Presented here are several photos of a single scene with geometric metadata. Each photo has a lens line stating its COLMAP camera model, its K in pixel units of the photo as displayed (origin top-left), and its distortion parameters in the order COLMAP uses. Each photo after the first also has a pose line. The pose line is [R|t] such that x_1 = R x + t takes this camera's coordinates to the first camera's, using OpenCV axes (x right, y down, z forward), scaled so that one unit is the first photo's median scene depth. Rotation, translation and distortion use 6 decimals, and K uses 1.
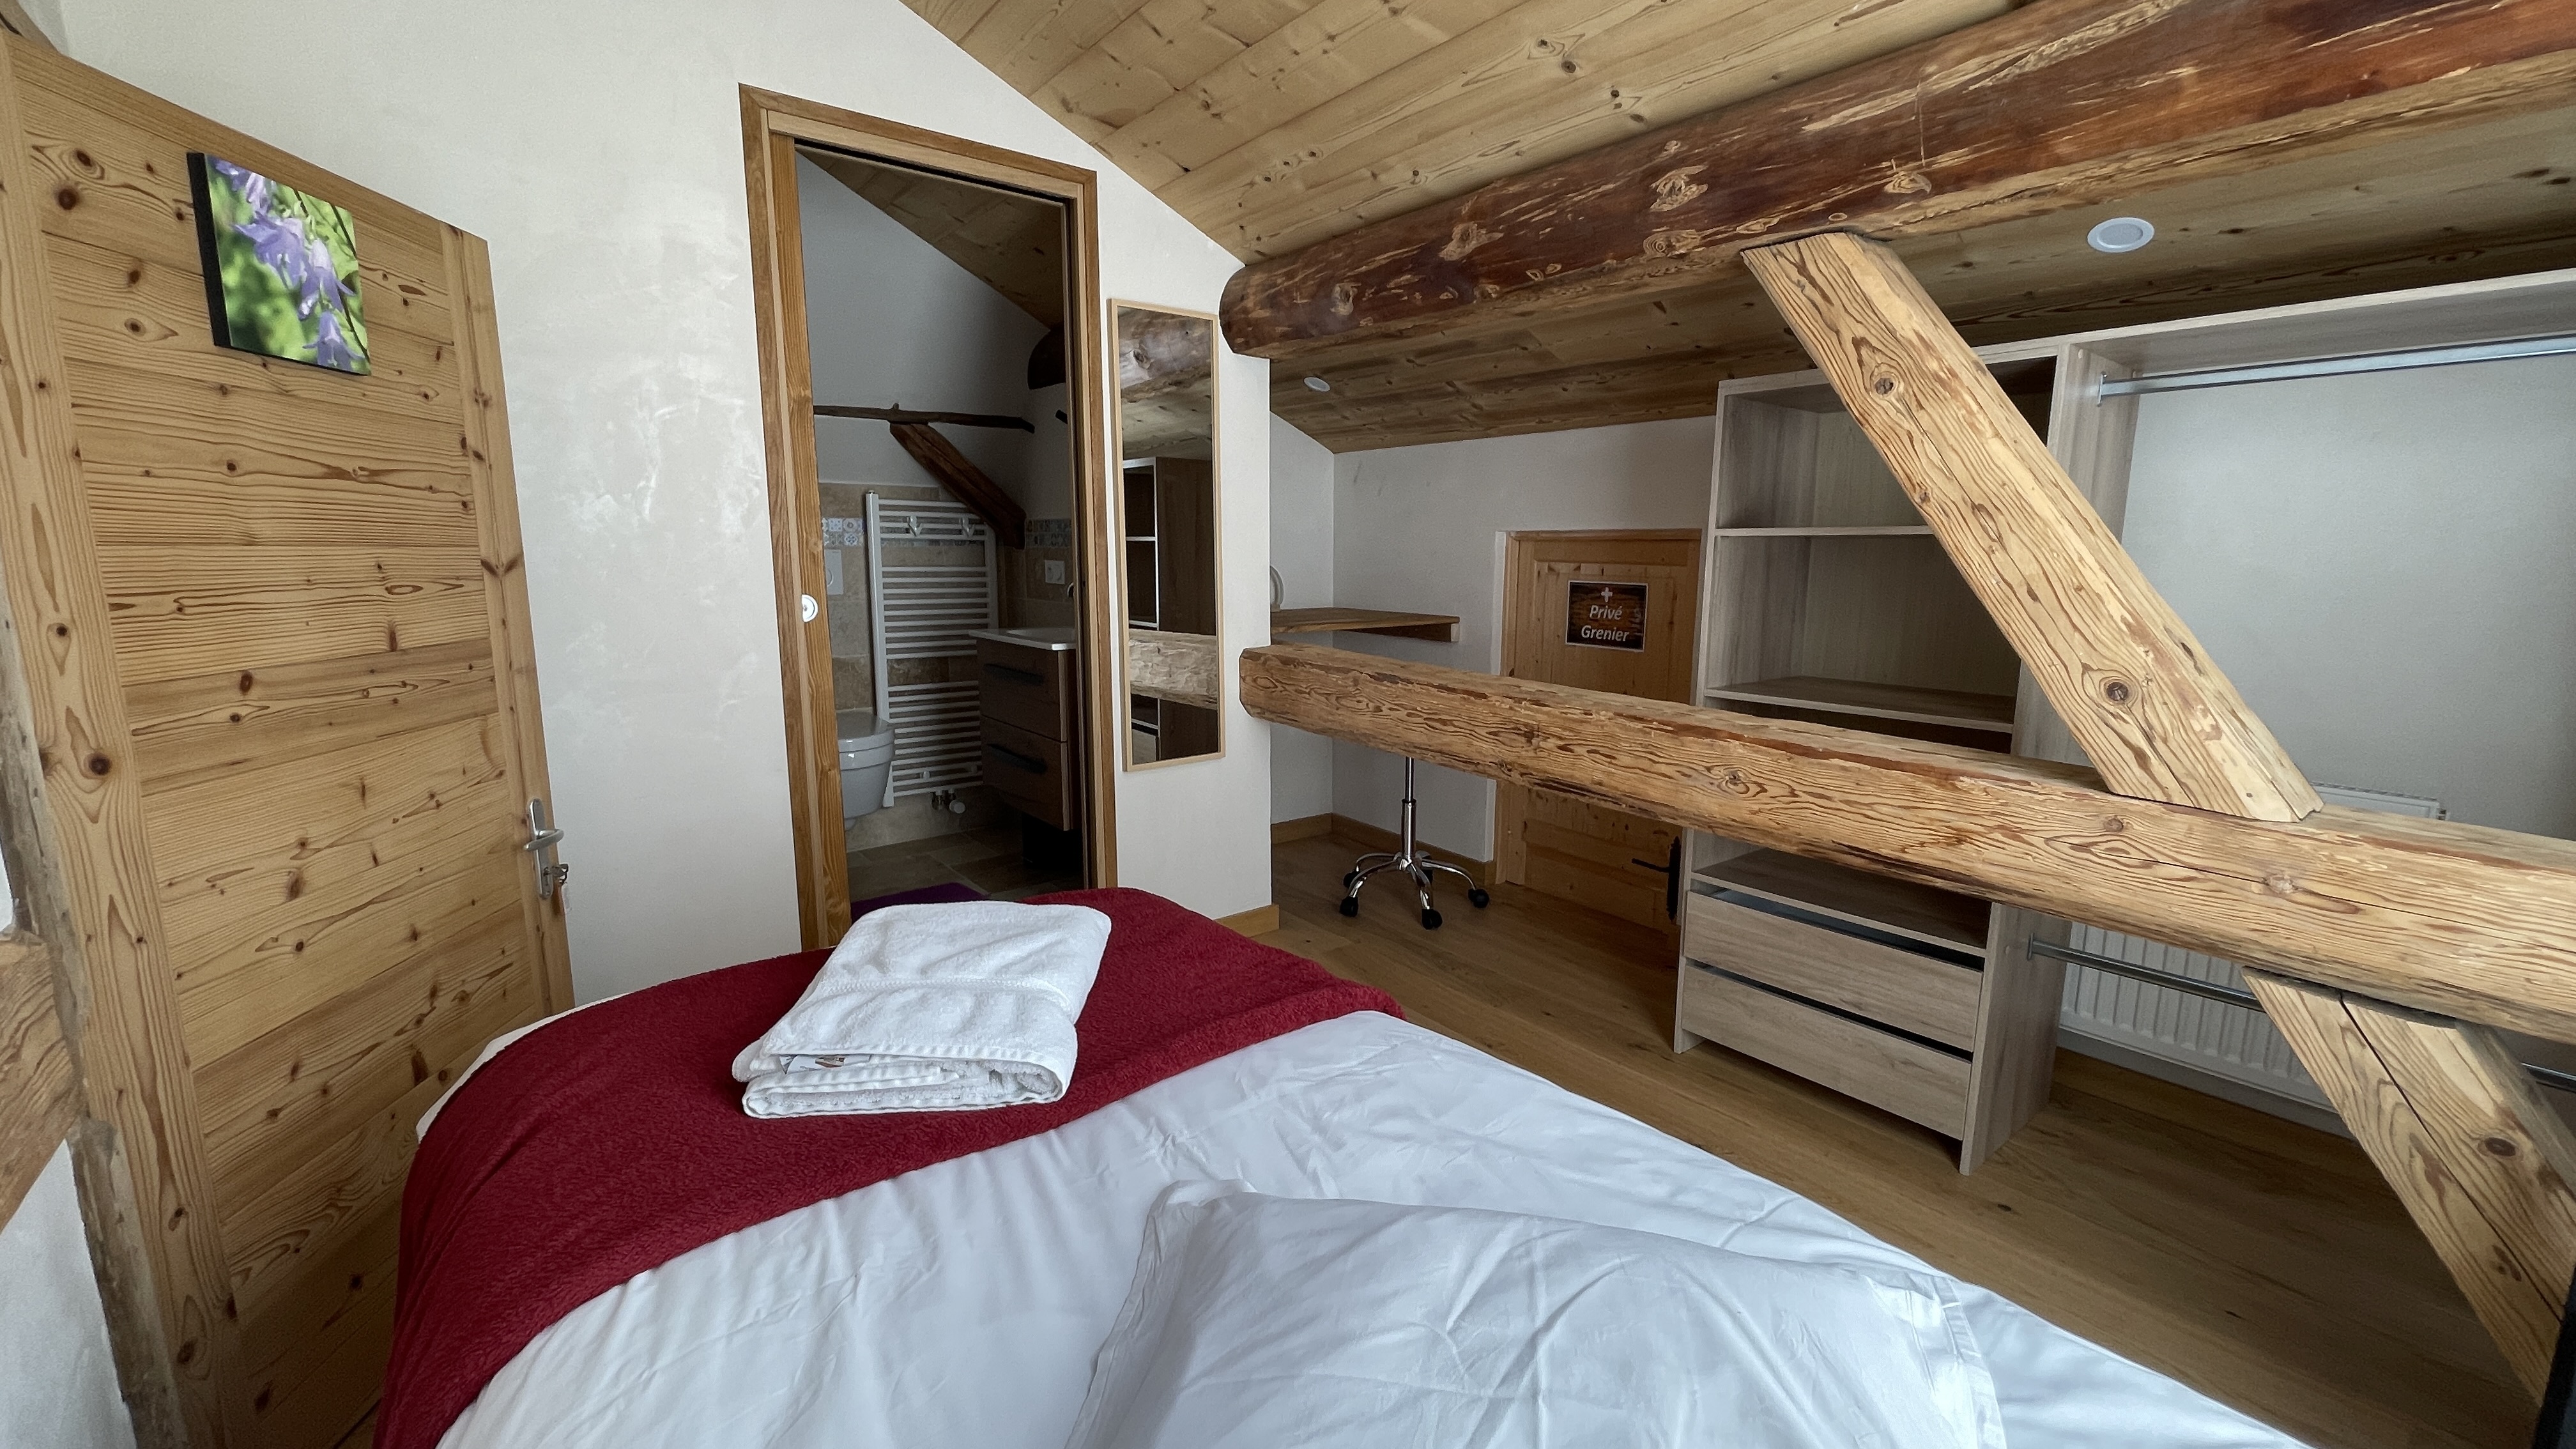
lens RADIAL K [[1045.2, 0, 1290.0], [0, 1045.2, 716.4], [0, 0, 1]] dist [0.000033, -0.000049]
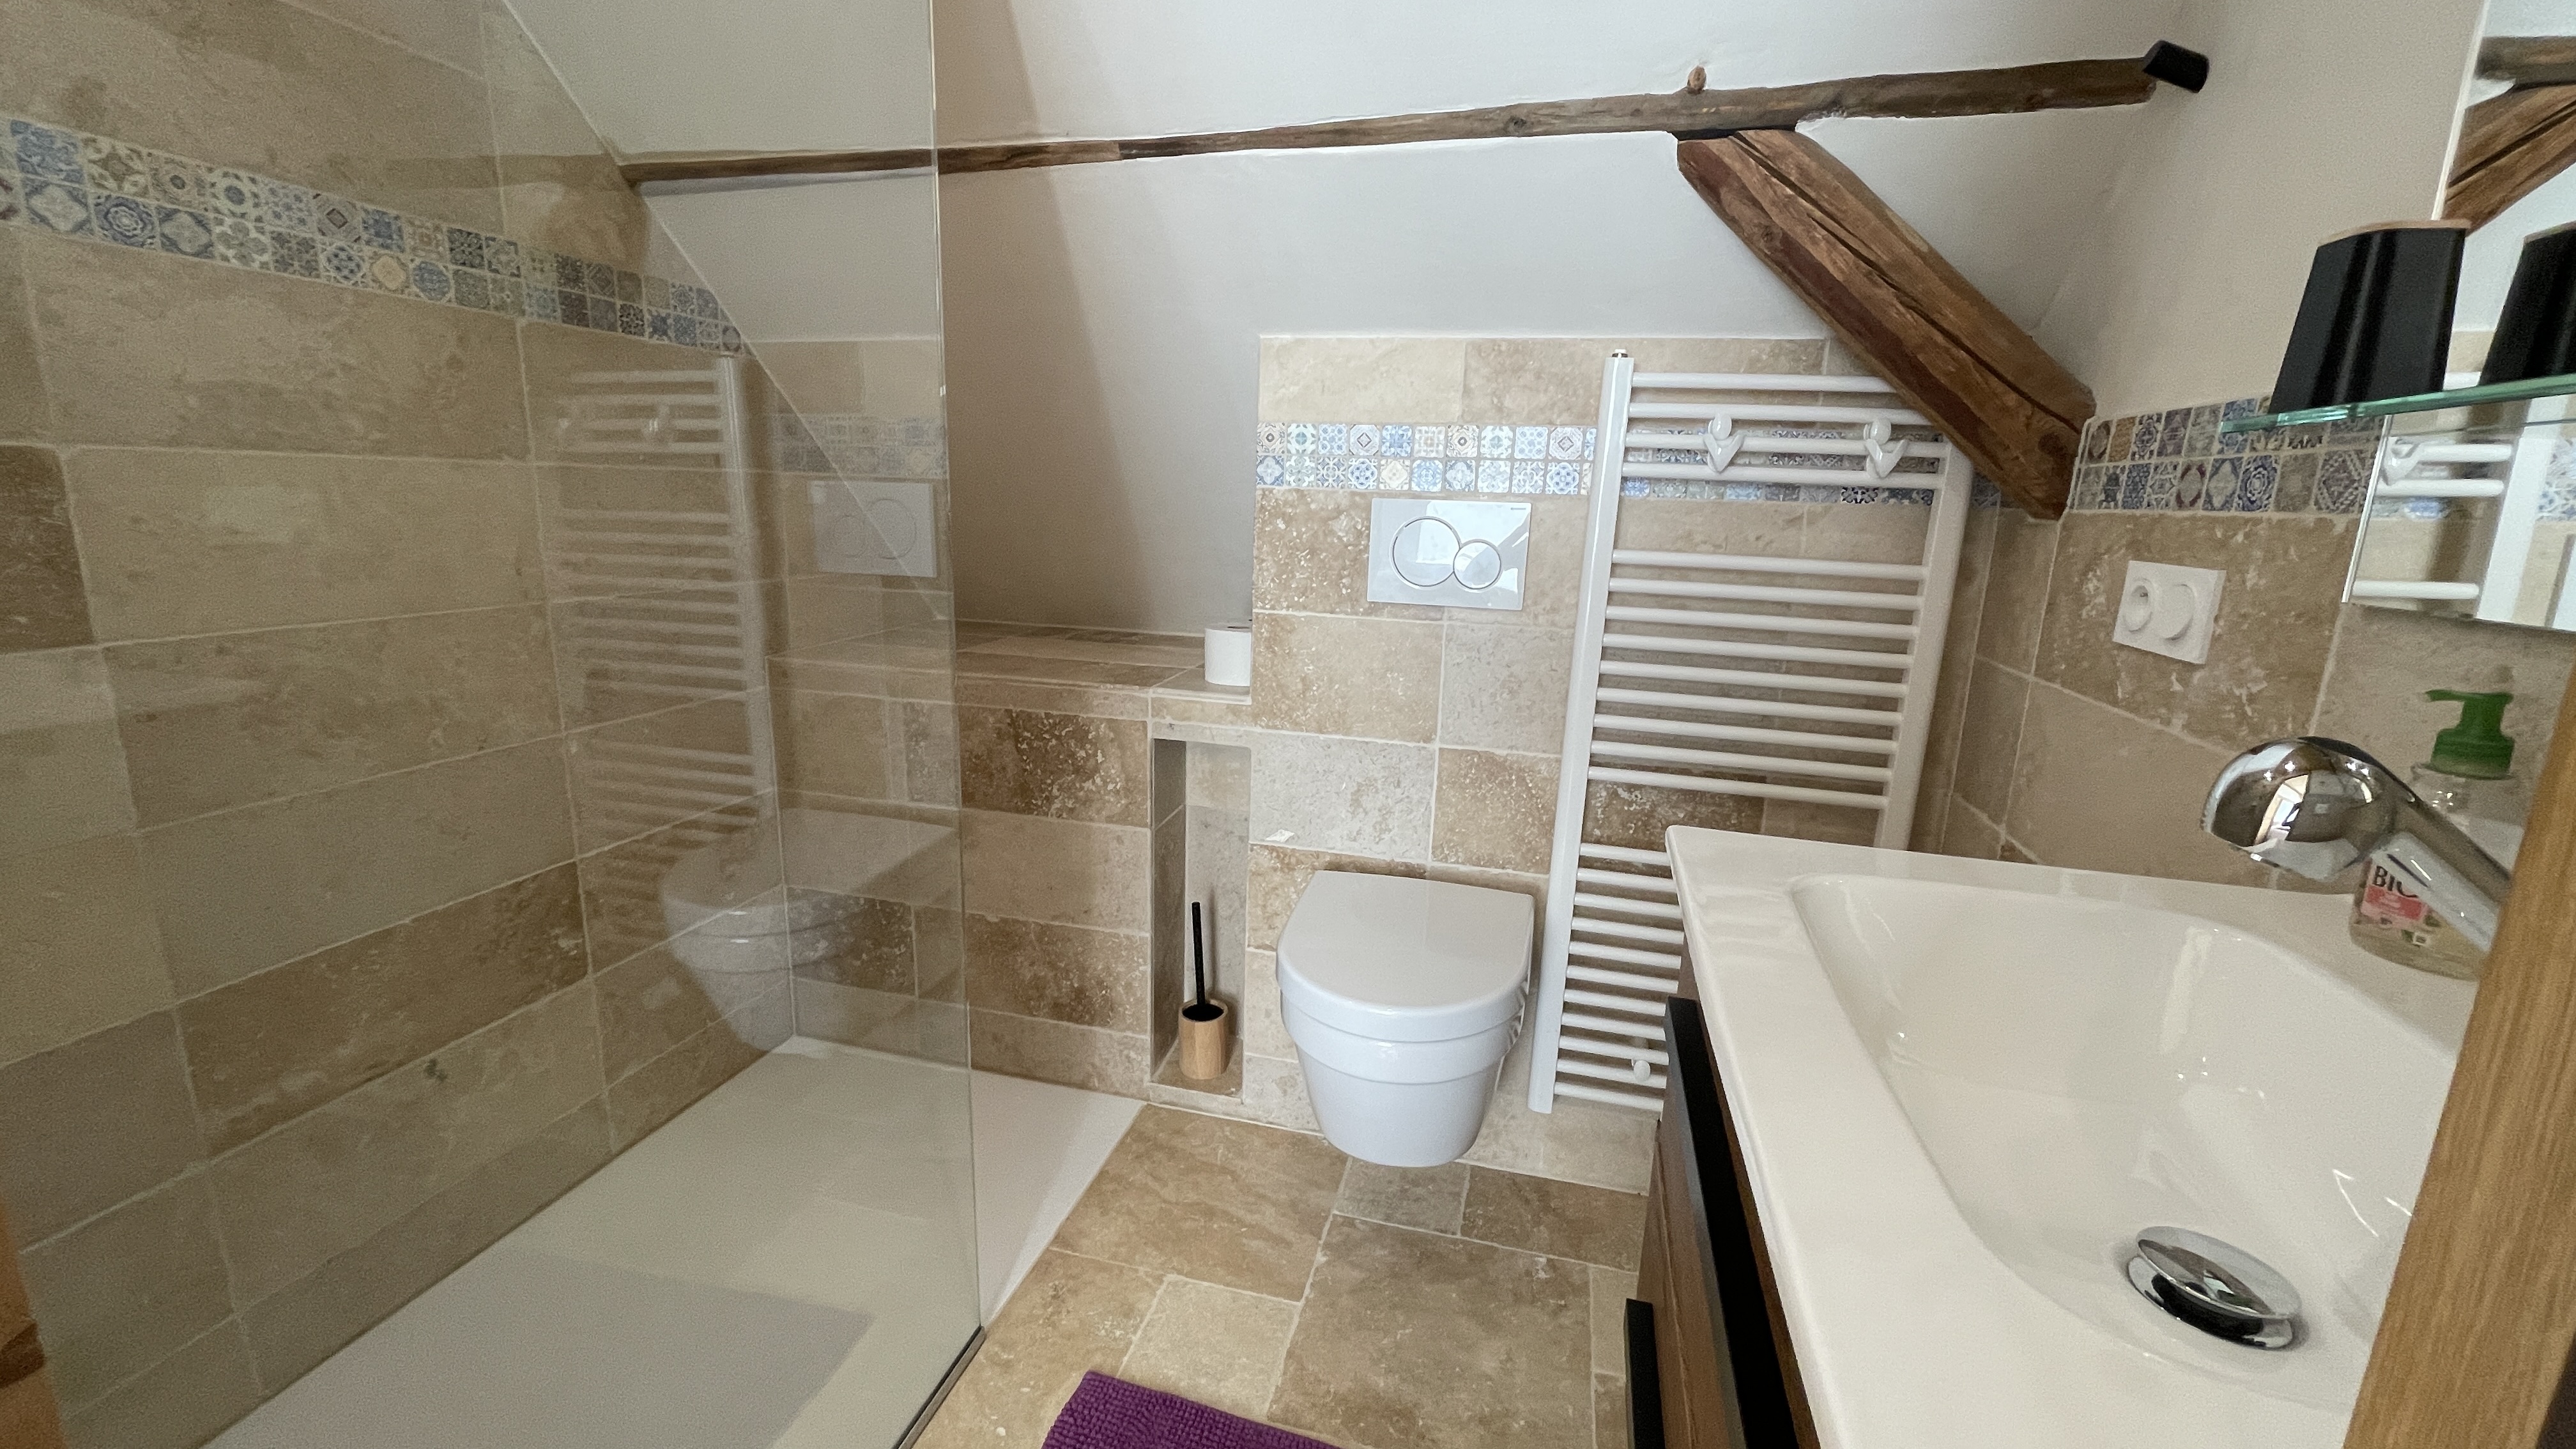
lens RADIAL K [[1045.2, 0, 1298.6], [0, 1045.2, 717.2], [0, 0, 1]] dist [0.000033, -0.000049]
pose [[0.594726, 0.192339, -0.780581, -0.138524], [-0.160961, 0.979786, 0.118788, -0.105126], [0.787650, 0.054997, 0.613663, 0.647980]]
